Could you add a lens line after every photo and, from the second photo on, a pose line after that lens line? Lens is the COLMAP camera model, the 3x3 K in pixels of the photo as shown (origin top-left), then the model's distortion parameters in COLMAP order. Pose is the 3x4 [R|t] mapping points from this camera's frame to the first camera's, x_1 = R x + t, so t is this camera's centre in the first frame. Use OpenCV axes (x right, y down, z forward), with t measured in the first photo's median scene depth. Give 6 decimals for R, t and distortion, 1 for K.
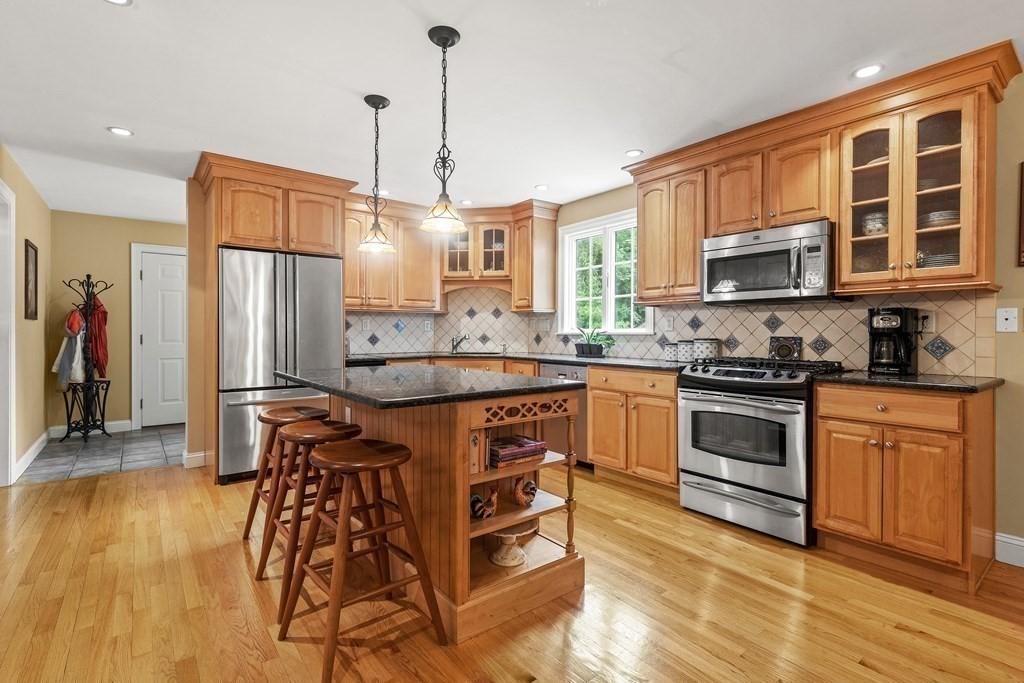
lens RADIAL K [[472.6, 0, 522.8], [0, 472.6, 334.6], [0, 0, 1]] dist [-0.001596, -0.000603]
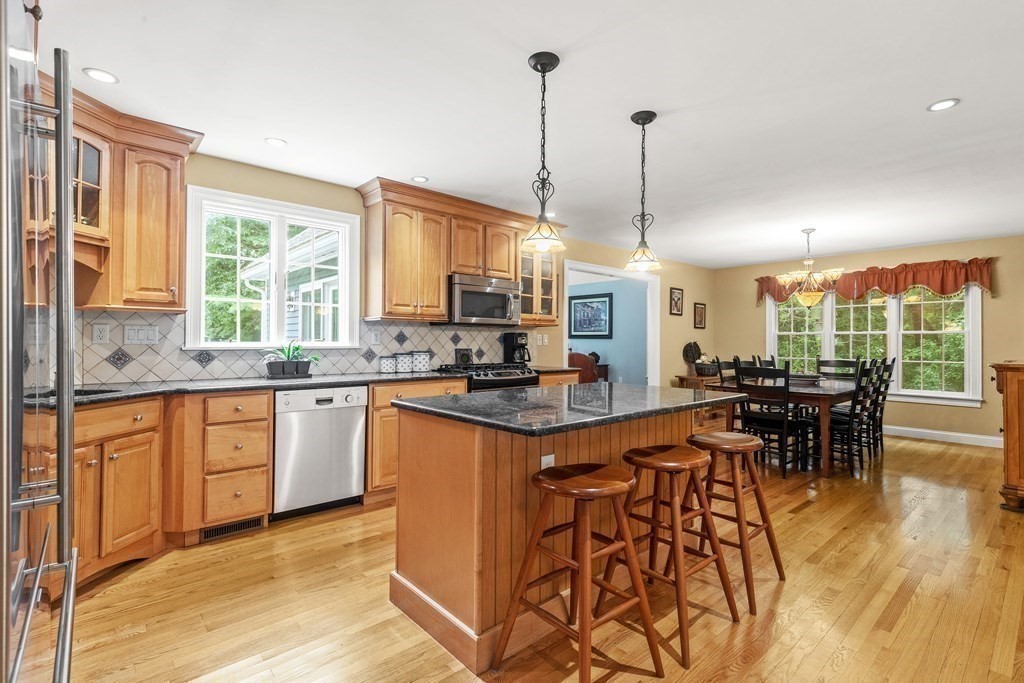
lens RADIAL K [[472.6, 0, 514.8], [0, 472.6, 337.2], [0, 0, 1]] dist [-0.001596, -0.000603]
pose [[-0.037313, 0.008437, 0.999268, -0.735406], [-0.000819, 0.999964, -0.008473, -0.015269], [-0.999303, -0.001135, -0.037305, 0.724674]]
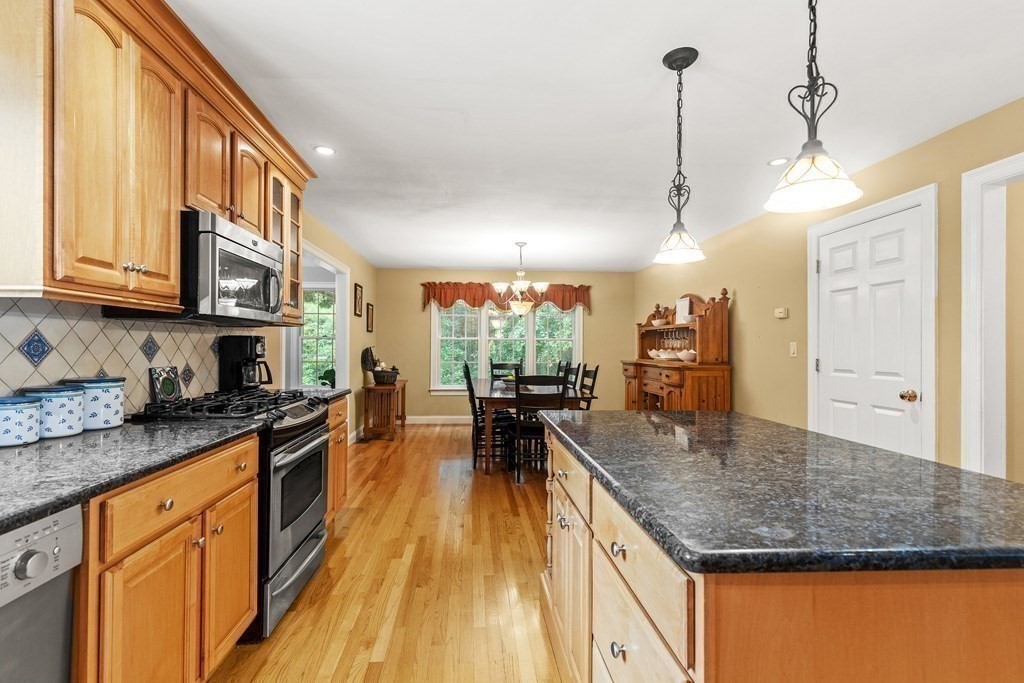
lens RADIAL K [[472.6, 0, 501.5], [0, 472.6, 344.1], [0, 0, 1]] dist [-0.001596, -0.000603]
pose [[-0.814118, -0.002692, 0.580693, -0.224834], [-0.002640, 0.999996, 0.000935, -0.026556], [-0.580694, -0.000772, -0.814122, 1.039912]]
